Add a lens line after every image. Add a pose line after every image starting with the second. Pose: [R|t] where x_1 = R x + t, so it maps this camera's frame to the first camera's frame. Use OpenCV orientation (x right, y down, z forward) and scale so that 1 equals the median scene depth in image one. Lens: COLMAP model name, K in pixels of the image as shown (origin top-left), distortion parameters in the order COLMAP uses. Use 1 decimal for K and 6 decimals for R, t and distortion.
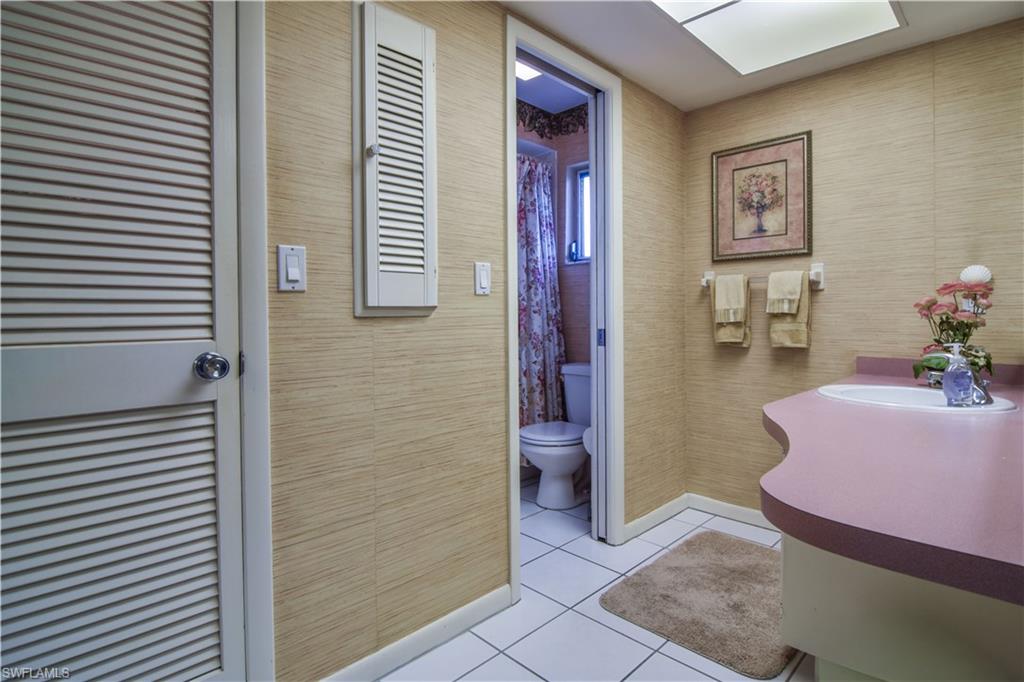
lens RADIAL K [[516.2, 0, 521.3], [0, 516.2, 323.1], [0, 0, 1]] dist [-0.025207, -0.000722]
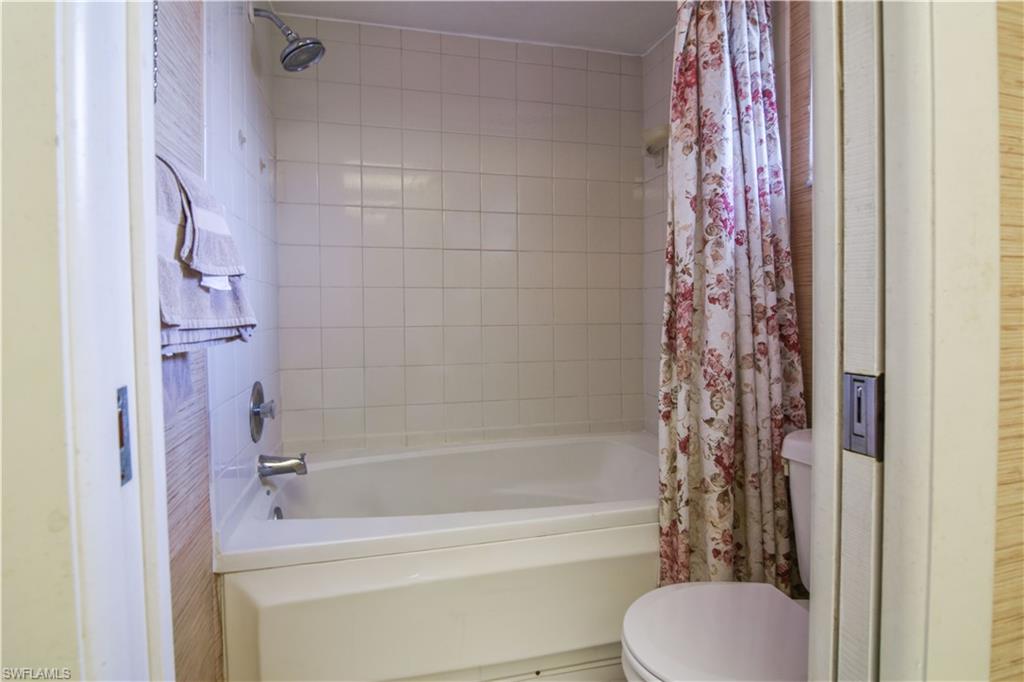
lens RADIAL K [[516.2, 0, 521.3], [0, 516.2, 323.1], [0, 0, 1]] dist [-0.025207, -0.000722]
pose [[0.858680, 0.012037, -0.512371, 0.103482], [-0.005481, 0.999883, 0.014305, -0.007843], [0.512483, -0.009475, 0.858645, 0.552110]]
